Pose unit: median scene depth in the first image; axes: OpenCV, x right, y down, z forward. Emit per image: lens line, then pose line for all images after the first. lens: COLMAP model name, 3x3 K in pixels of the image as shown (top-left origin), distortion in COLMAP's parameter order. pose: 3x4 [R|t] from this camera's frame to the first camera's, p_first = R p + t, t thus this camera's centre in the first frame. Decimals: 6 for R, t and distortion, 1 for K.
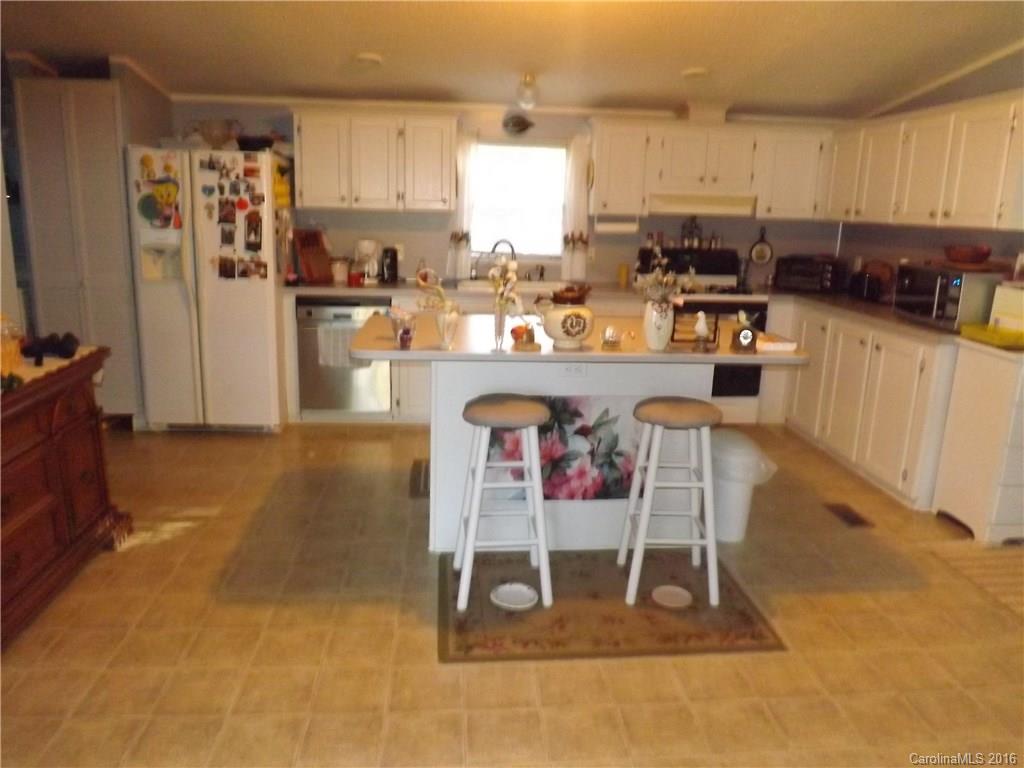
lens RADIAL K [[738.2, 0, 508.7], [0, 738.2, 376.3], [0, 0, 1]] dist [-0.051747, 0.004476]
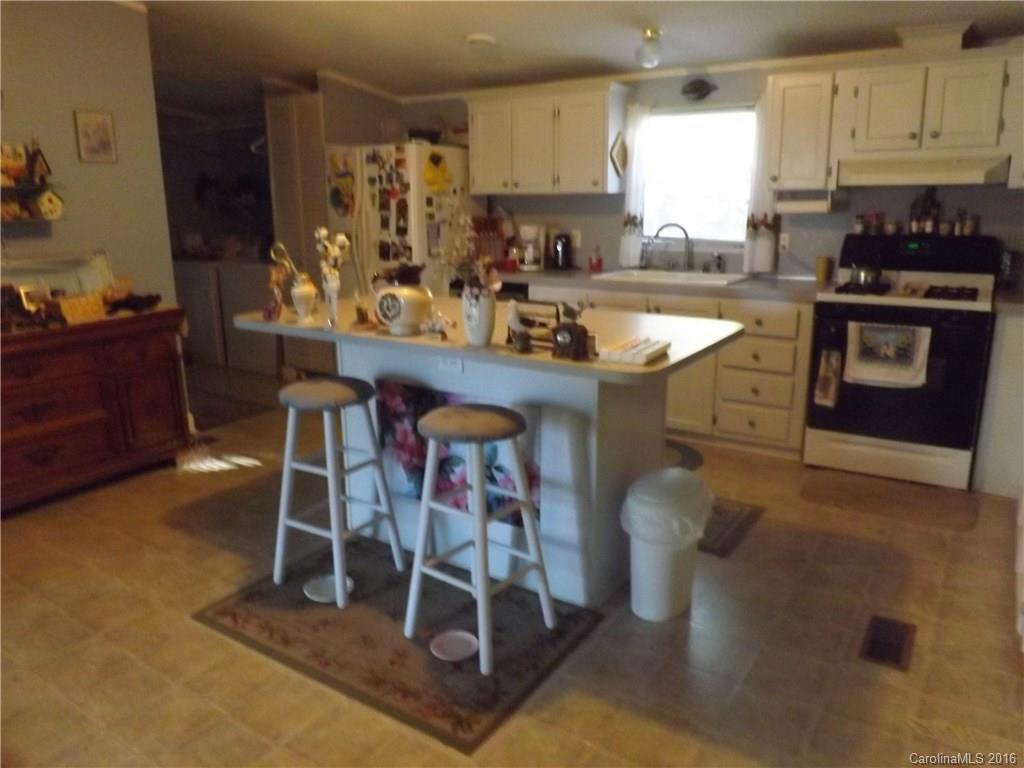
lens RADIAL K [[738.2, 0, 508.7], [0, 738.2, 376.3], [0, 0, 1]] dist [-0.051747, 0.004476]
pose [[0.781597, 0.111532, -0.613731, 0.476697], [-0.109820, 0.993121, 0.040620, -0.024646], [0.614040, 0.035651, 0.788469, 0.244377]]
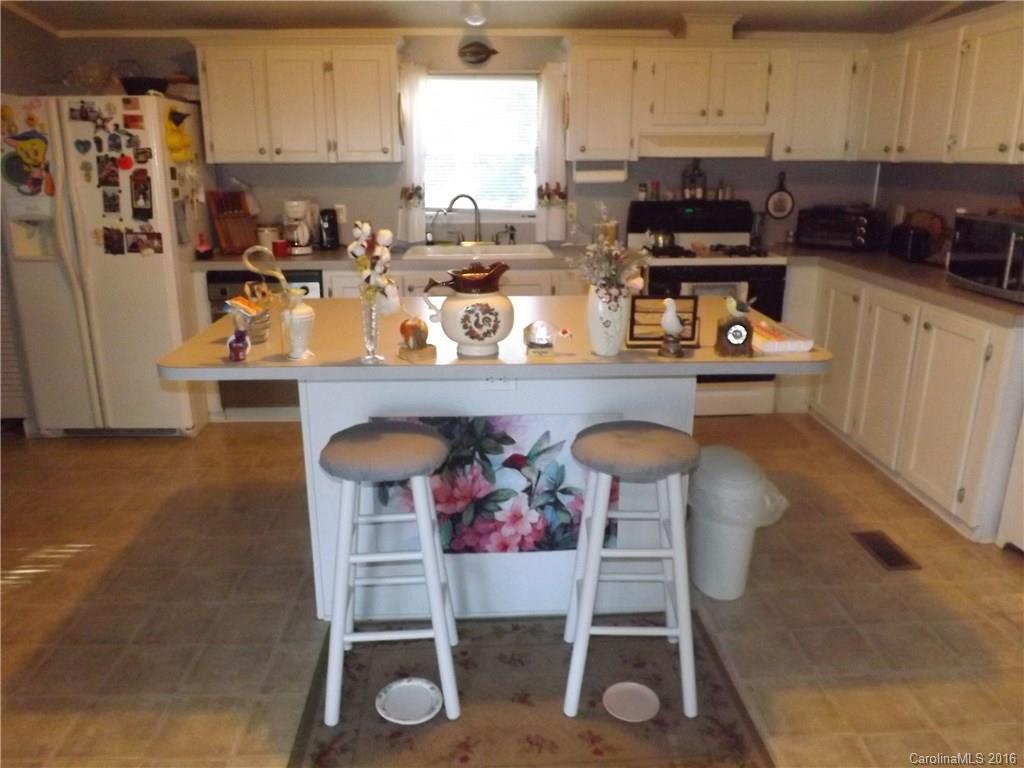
lens RADIAL K [[738.2, 0, 508.7], [0, 738.2, 376.3], [0, 0, 1]] dist [-0.051747, 0.004476]
pose [[0.999032, -0.016710, -0.040702, 0.089231], [0.019192, 0.997931, 0.061355, -0.038634], [0.039593, -0.062077, 0.997286, 0.199646]]
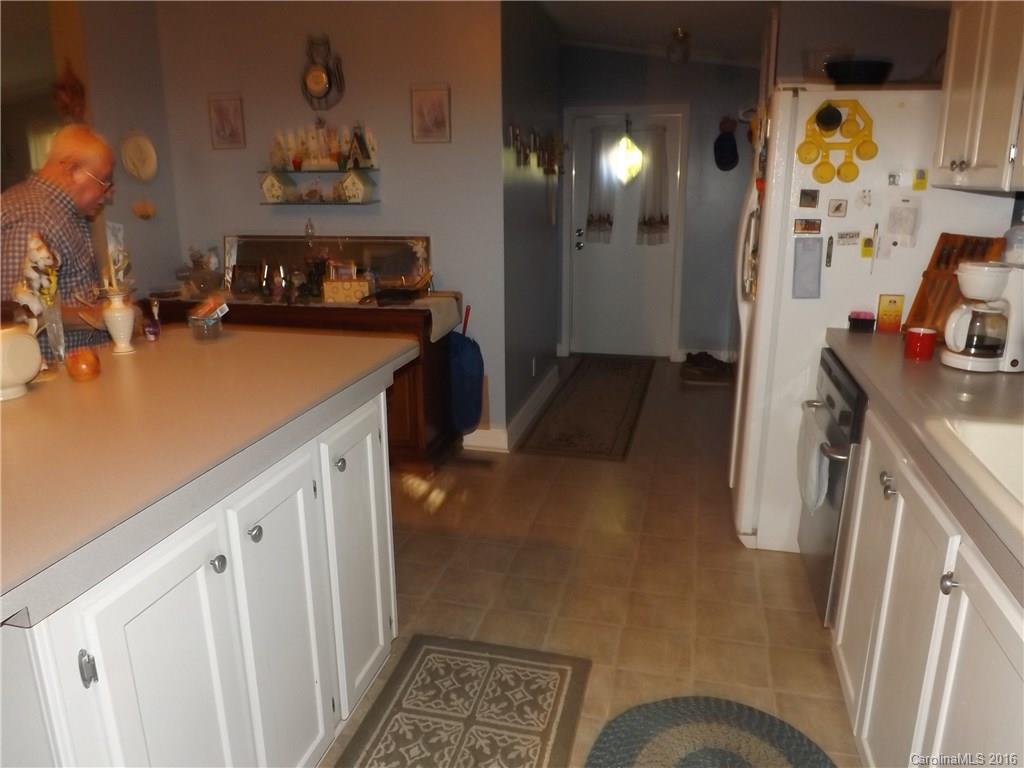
lens RADIAL K [[738.2, 0, 508.7], [0, 738.2, 376.3], [0, 0, 1]] dist [-0.051747, 0.004476]
pose [[-0.327404, 0.224021, -0.917944, 0.322972], [-0.216549, 0.927841, 0.303673, -0.221232], [0.919735, 0.298204, -0.255267, 1.008959]]
